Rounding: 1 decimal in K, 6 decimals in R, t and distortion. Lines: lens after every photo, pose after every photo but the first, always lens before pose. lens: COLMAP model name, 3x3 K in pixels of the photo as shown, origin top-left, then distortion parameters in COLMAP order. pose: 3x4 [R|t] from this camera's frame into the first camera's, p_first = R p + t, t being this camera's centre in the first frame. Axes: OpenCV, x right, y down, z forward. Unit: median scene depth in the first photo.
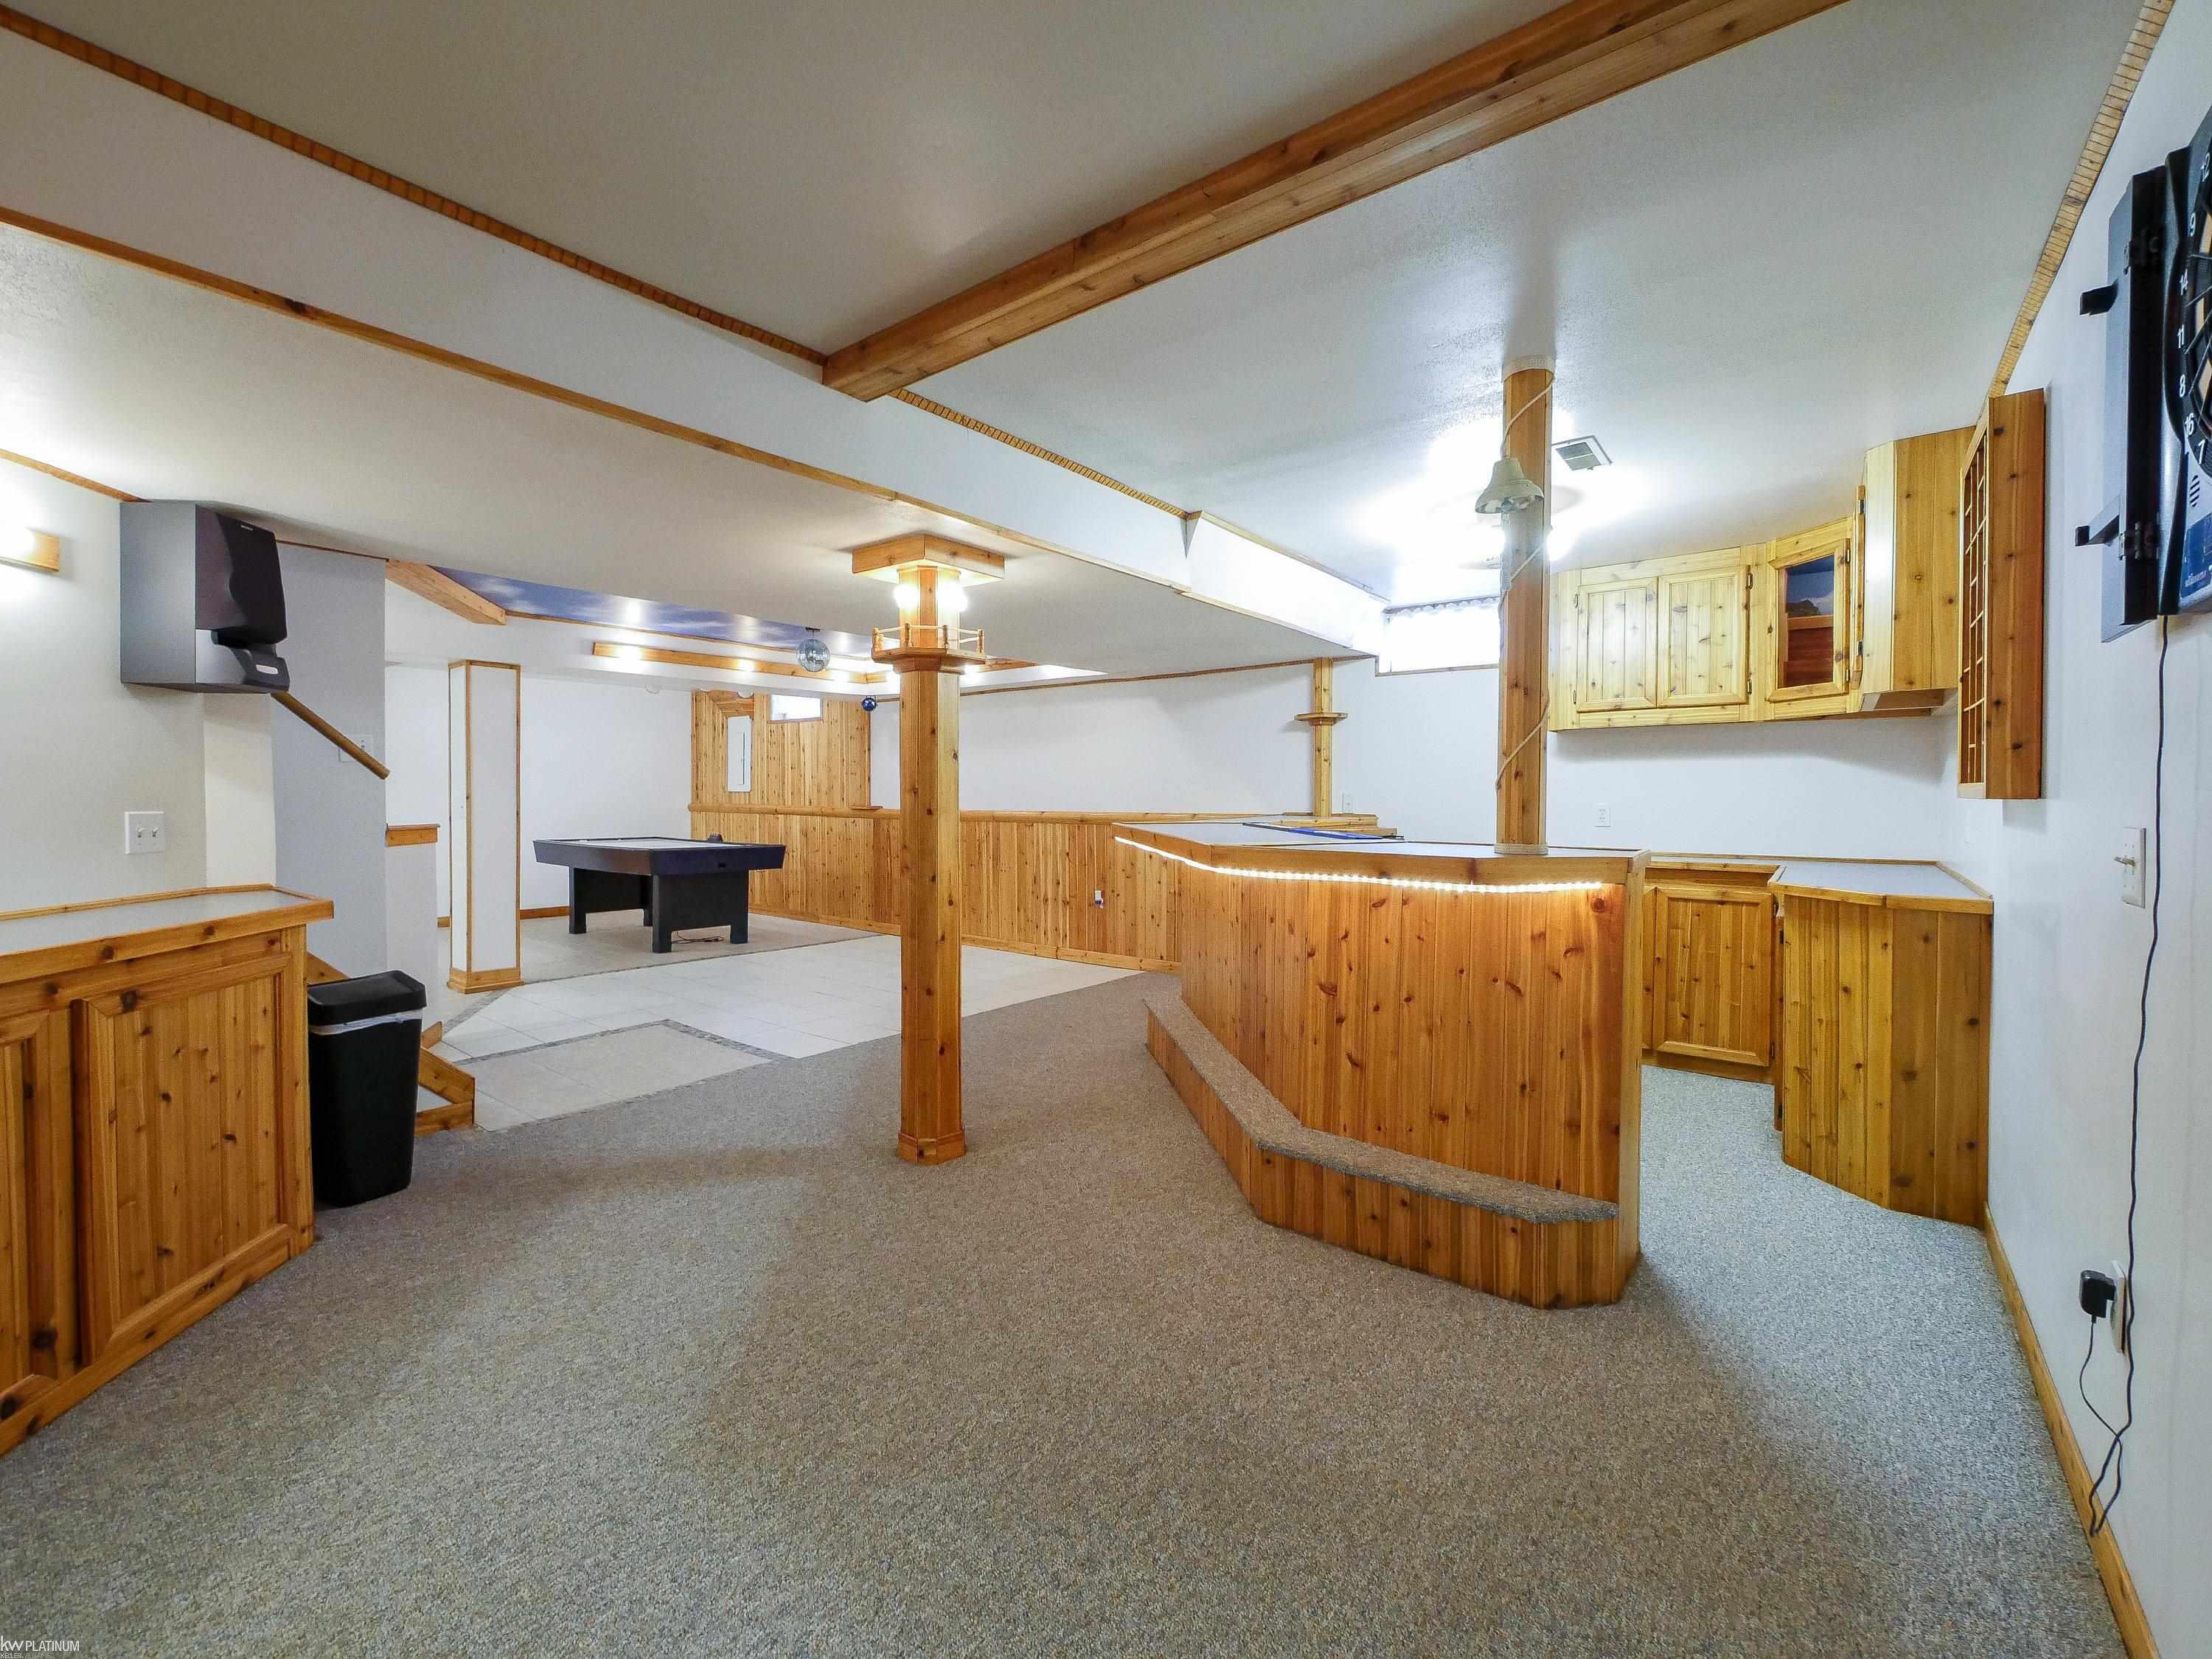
lens RADIAL K [[934.1, 0, 1101.4], [0, 934.1, 813.2], [0, 0, 1]] dist [-0.004100, -0.000218]
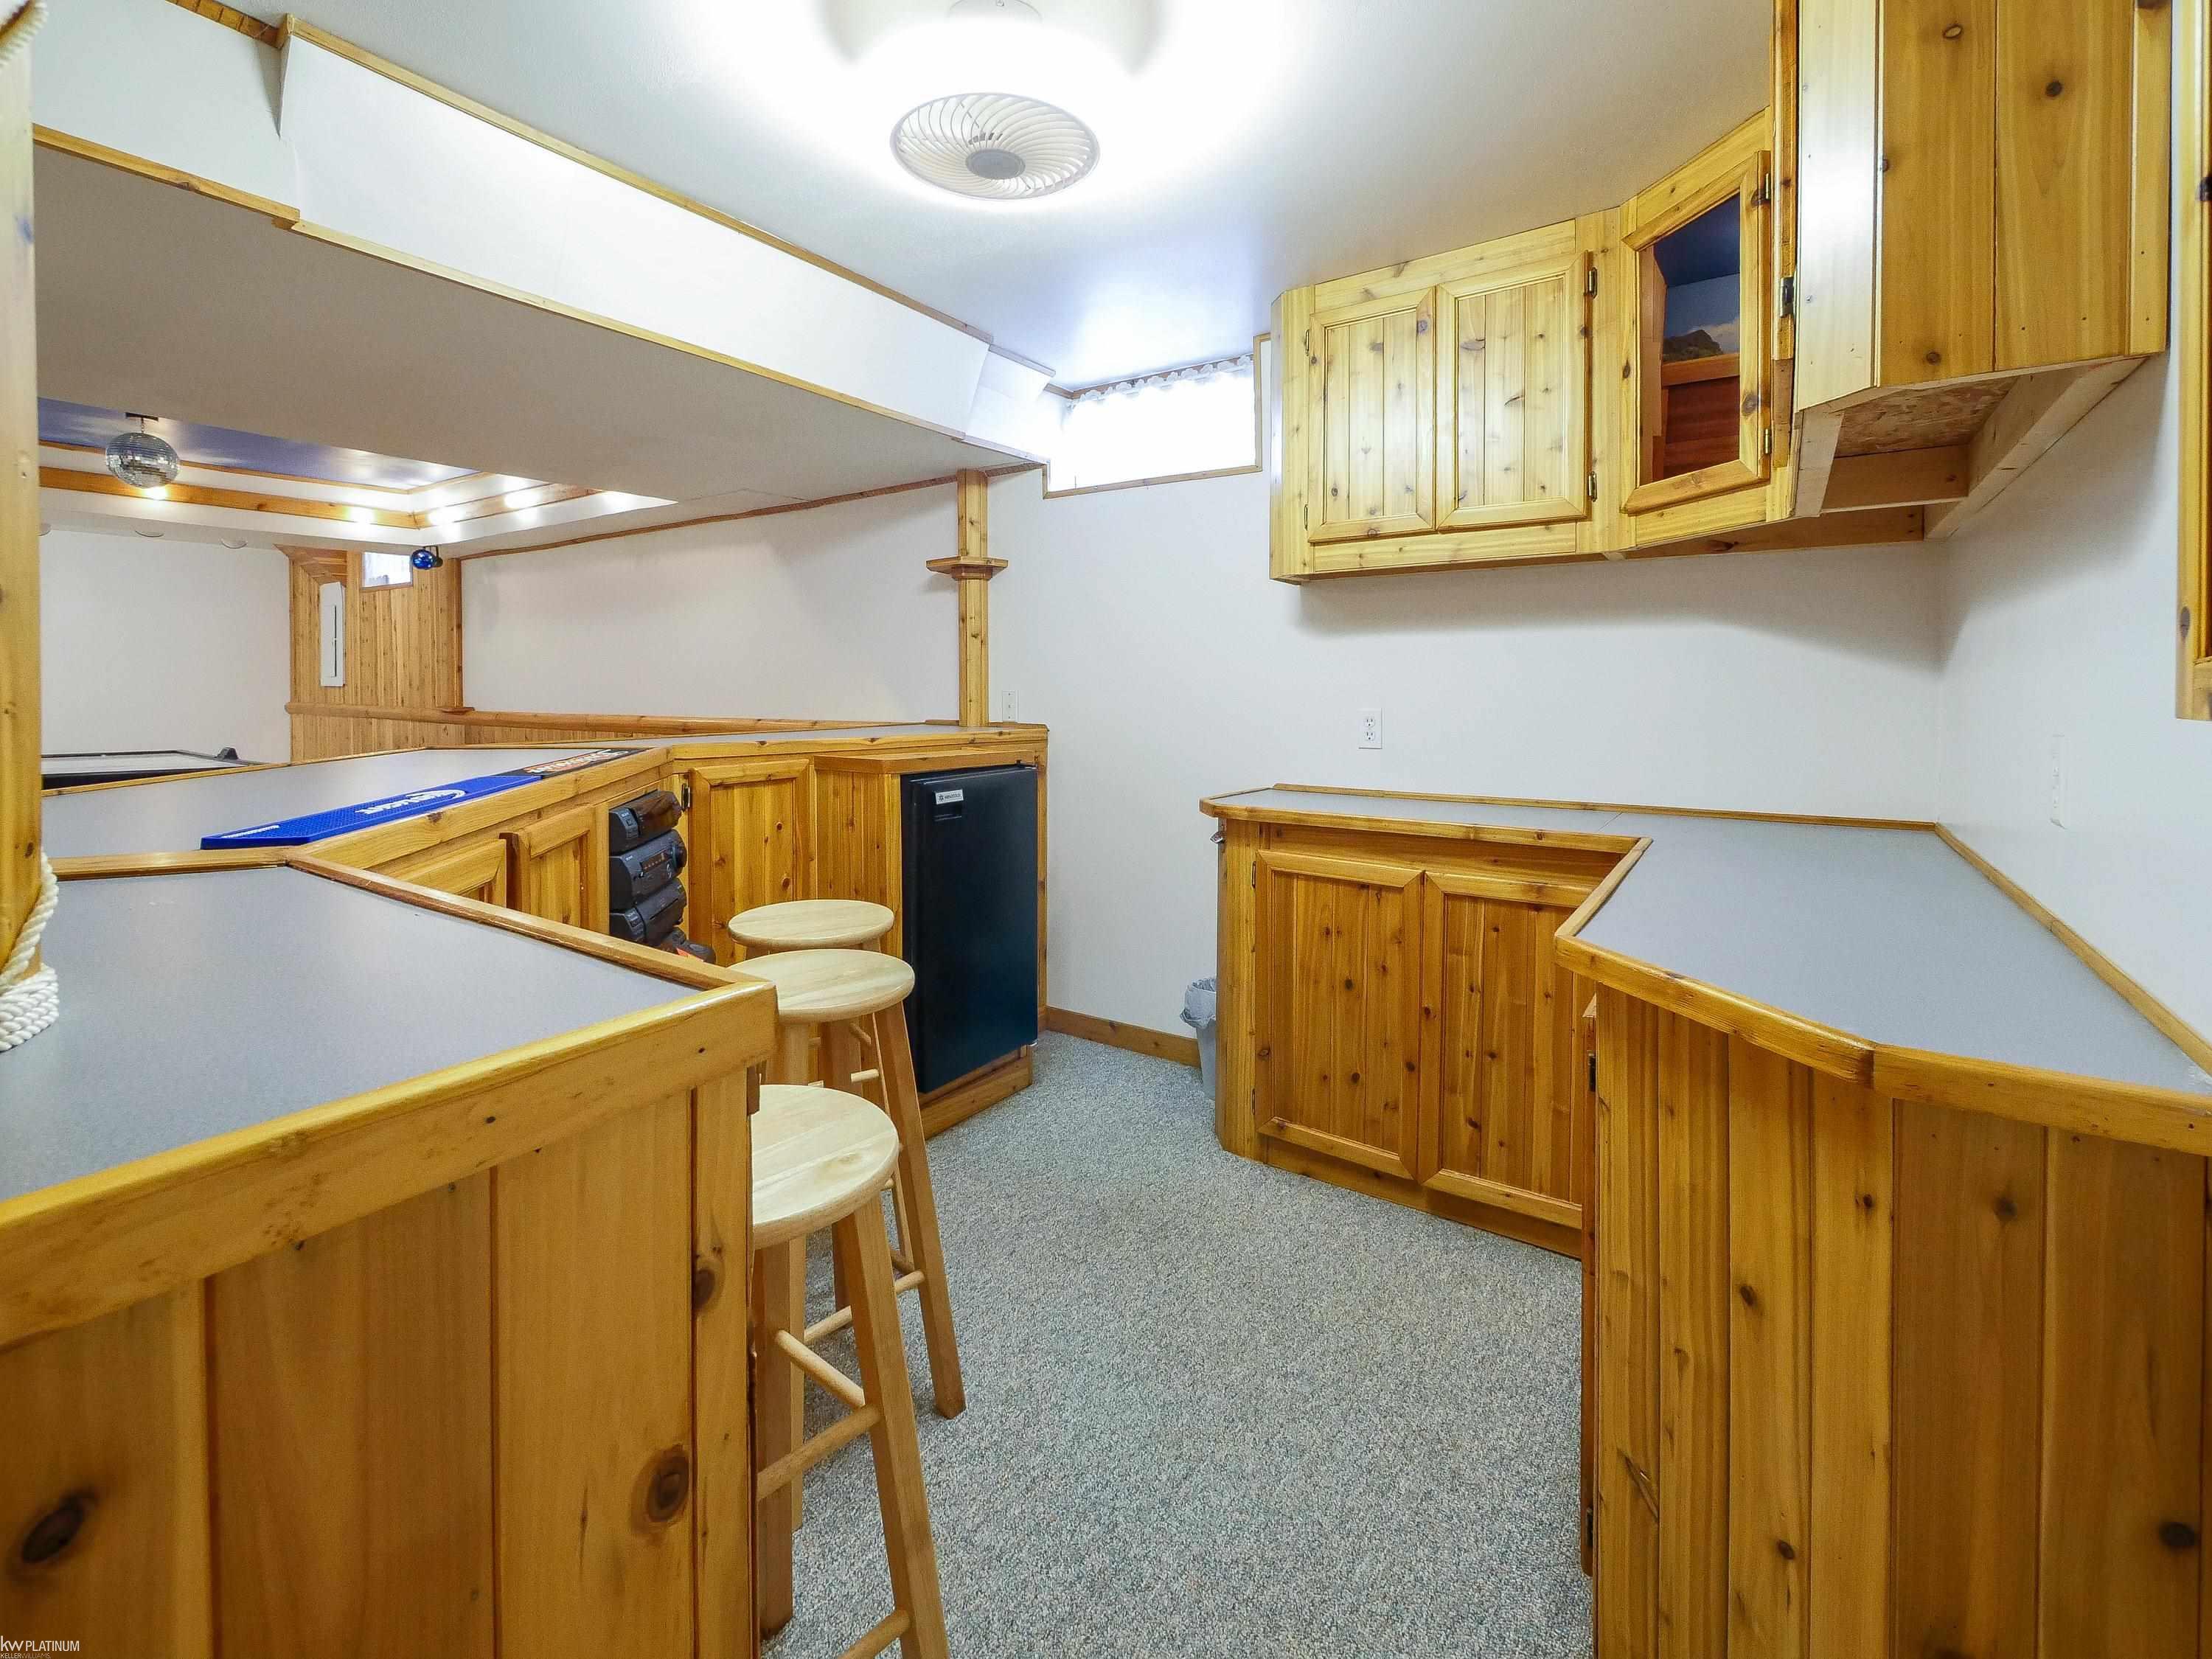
lens RADIAL K [[976.8, 0, 1116.4], [0, 976.8, 705.6], [0, 0, 1]] dist [-0.008160, 0.000068]
pose [[0.997437, -0.001544, 0.071528, 0.390790], [0.001760, 0.999994, -0.002953, -0.012030], [-0.071523, 0.003071, 0.997434, 0.476548]]
